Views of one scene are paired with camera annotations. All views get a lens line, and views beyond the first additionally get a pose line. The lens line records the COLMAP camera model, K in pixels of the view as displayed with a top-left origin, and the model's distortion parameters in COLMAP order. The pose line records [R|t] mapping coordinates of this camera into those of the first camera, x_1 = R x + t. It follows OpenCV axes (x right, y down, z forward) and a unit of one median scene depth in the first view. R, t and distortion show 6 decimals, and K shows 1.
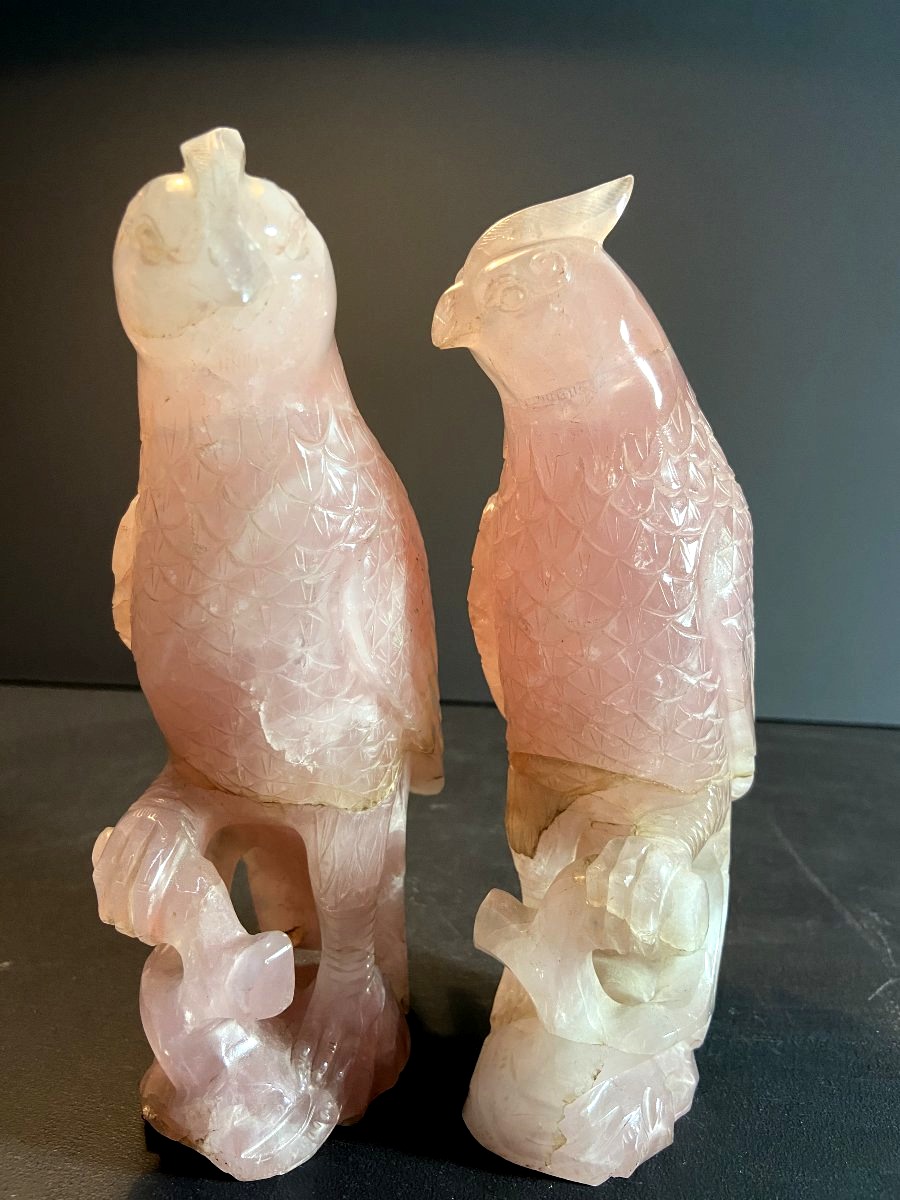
lens RADIAL K [[931.4, 0, 450.0], [0, 931.4, 600.0], [0, 0, 1]] dist [0.140256, -0.229996]
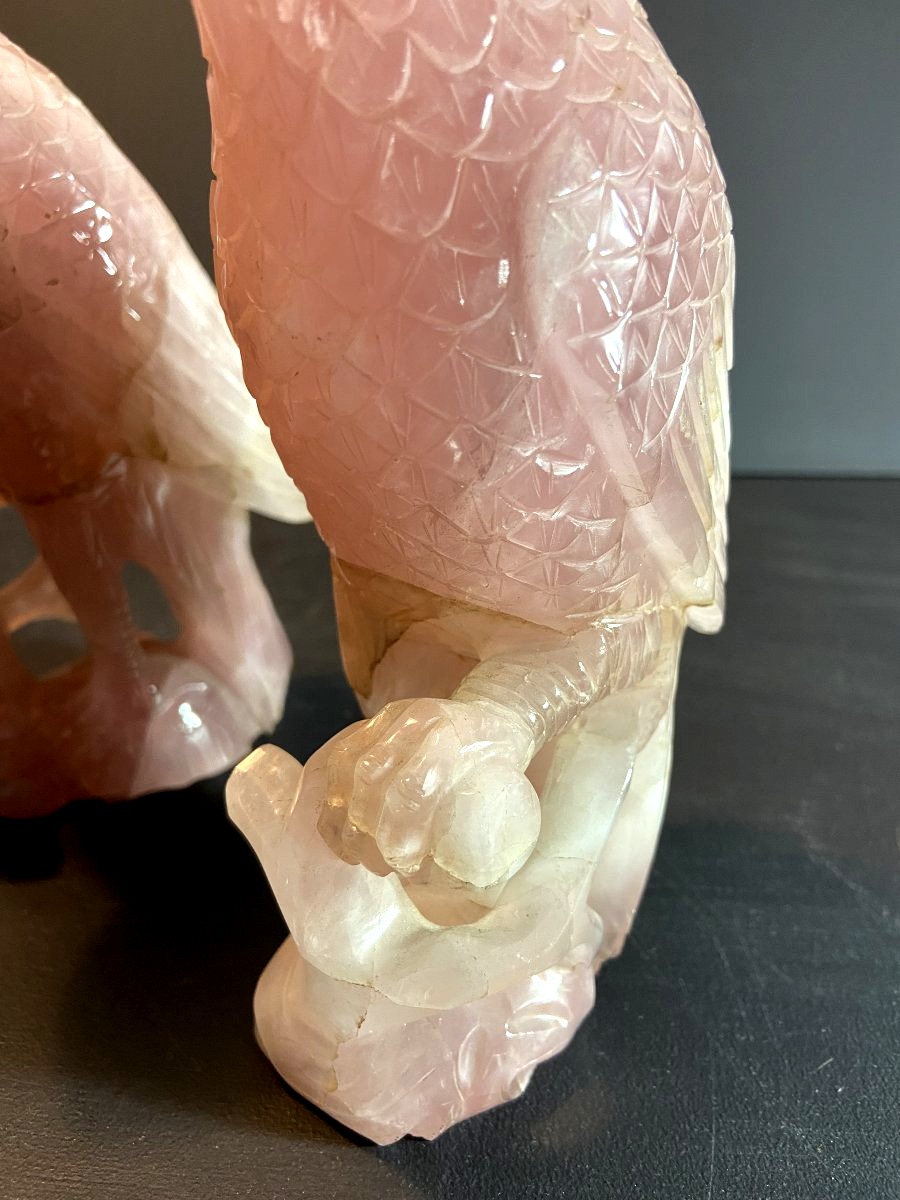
lens RADIAL K [[931.4, 0, 450.0], [0, 931.4, 600.0], [0, 0, 1]] dist [0.140256, -0.229996]
pose [[0.973731, 0.068867, -0.217036, 0.335792], [-0.009853, 0.965018, 0.261998, 0.024657], [0.227487, -0.252977, 0.940347, 0.436918]]
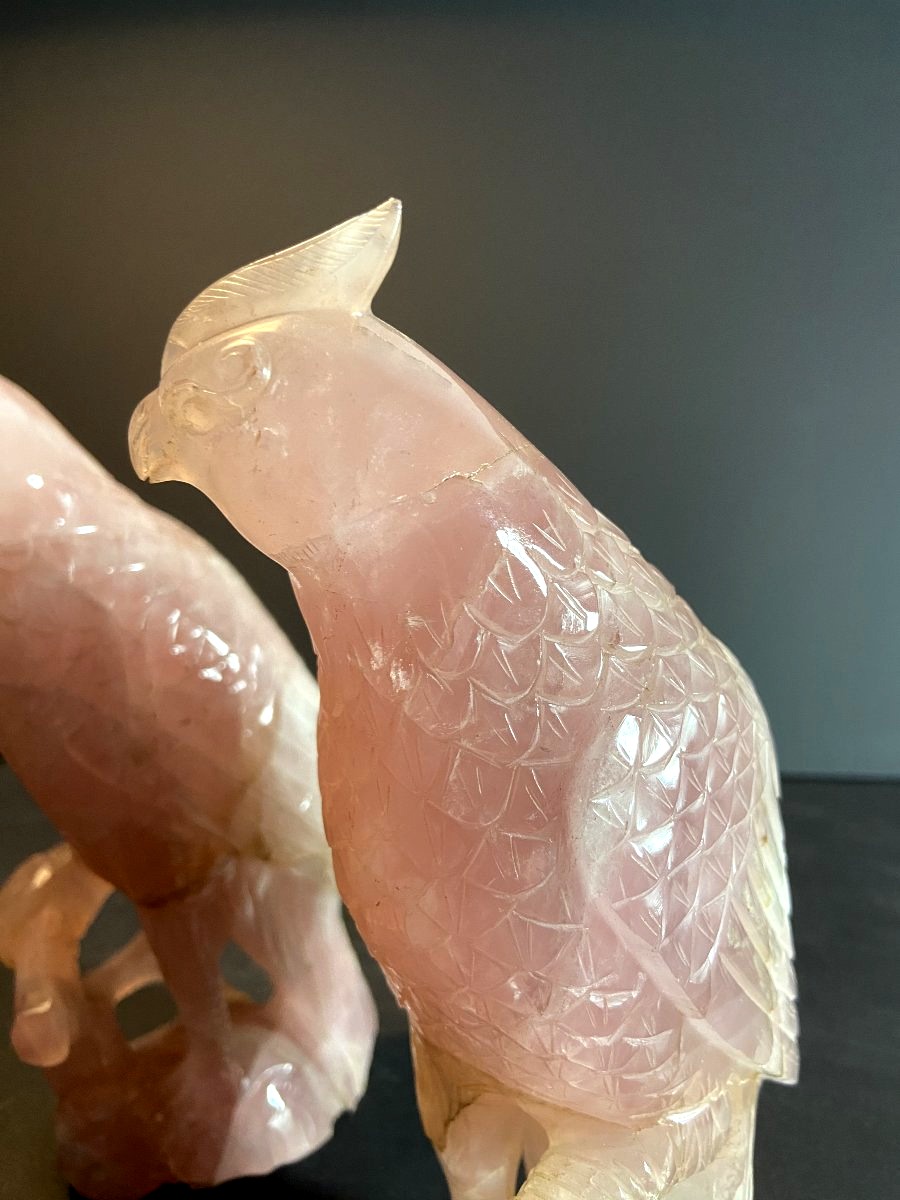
lens RADIAL K [[933.7, 0, 447.1], [0, 933.7, 595.4], [0, 0, 1]] dist [0.113915, -0.208126]
pose [[0.943133, 0.003095, -0.332401, 0.374648], [0.001645, 0.999901, 0.013977, -0.176205], [0.332411, -0.013729, 0.943035, 0.385909]]
